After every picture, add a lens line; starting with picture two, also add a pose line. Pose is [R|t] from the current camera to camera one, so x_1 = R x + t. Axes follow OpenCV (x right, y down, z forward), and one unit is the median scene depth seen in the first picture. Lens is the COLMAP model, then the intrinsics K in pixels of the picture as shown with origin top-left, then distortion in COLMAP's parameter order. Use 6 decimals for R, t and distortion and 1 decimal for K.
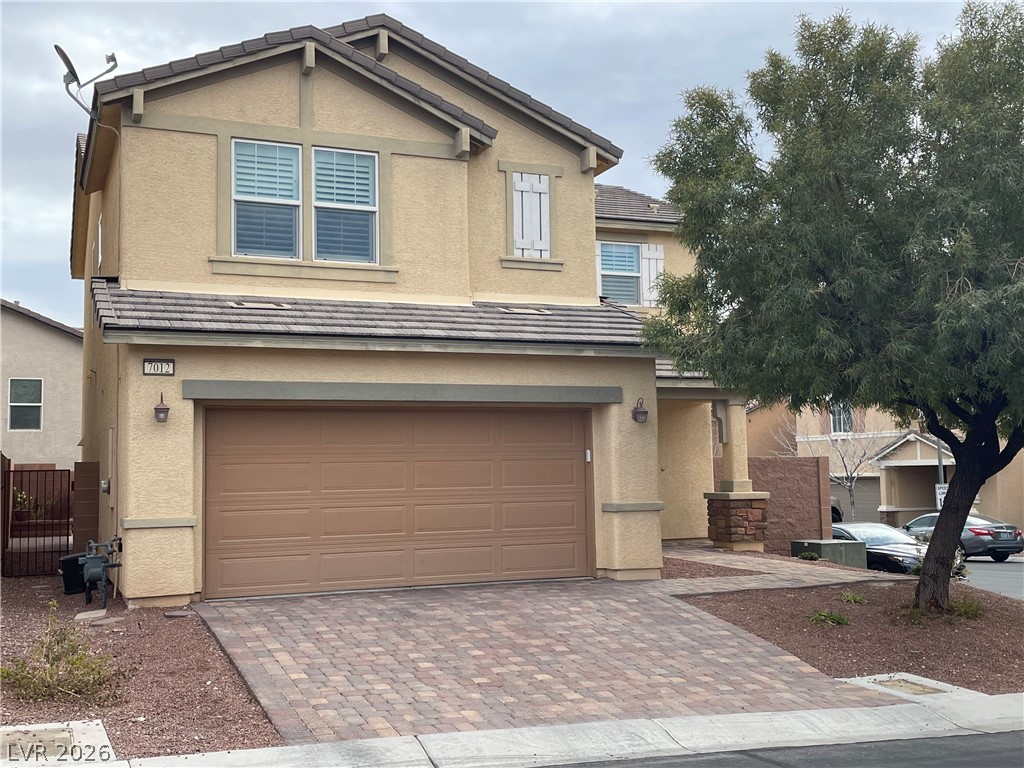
lens RADIAL K [[1132.2, 0, 513.1], [0, 1132.2, 381.2], [0, 0, 1]] dist [0.094689, 0.000000]
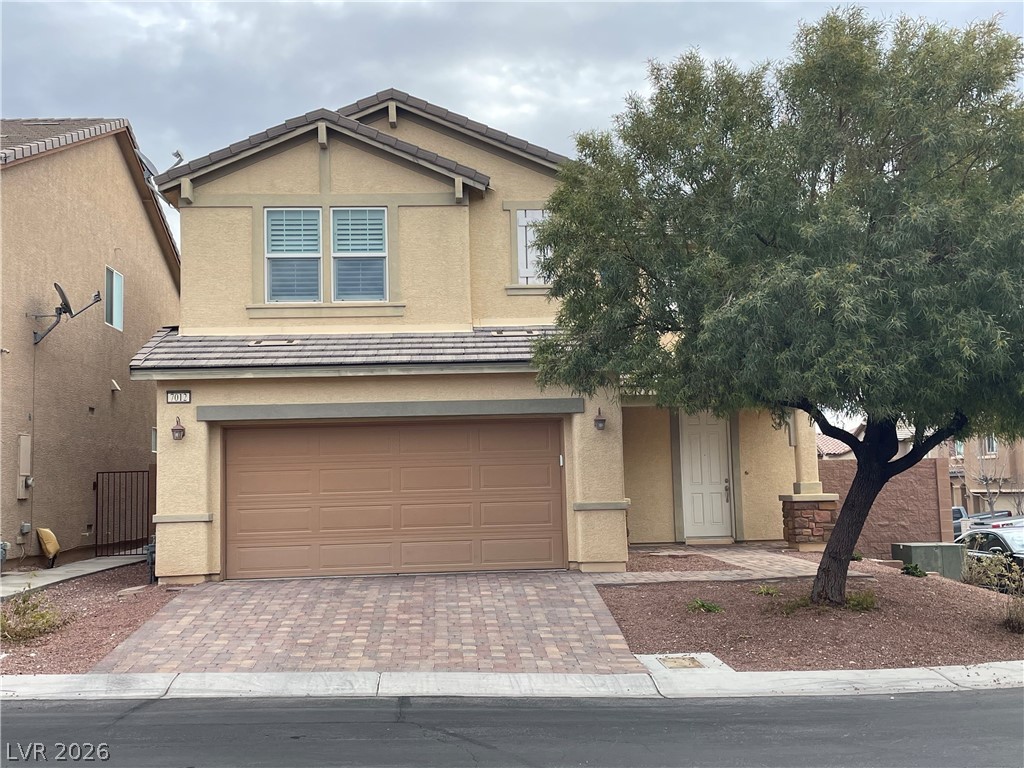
lens RADIAL K [[1132.2, 0, 512.5], [0, 1132.2, 384.9], [0, 0, 1]] dist [0.094689, 0.000000]
pose [[0.943595, -0.038355, -0.328874, 0.398595], [0.036700, 0.999263, -0.011240, 0.002004], [0.329063, -0.001464, 0.944307, -0.072595]]
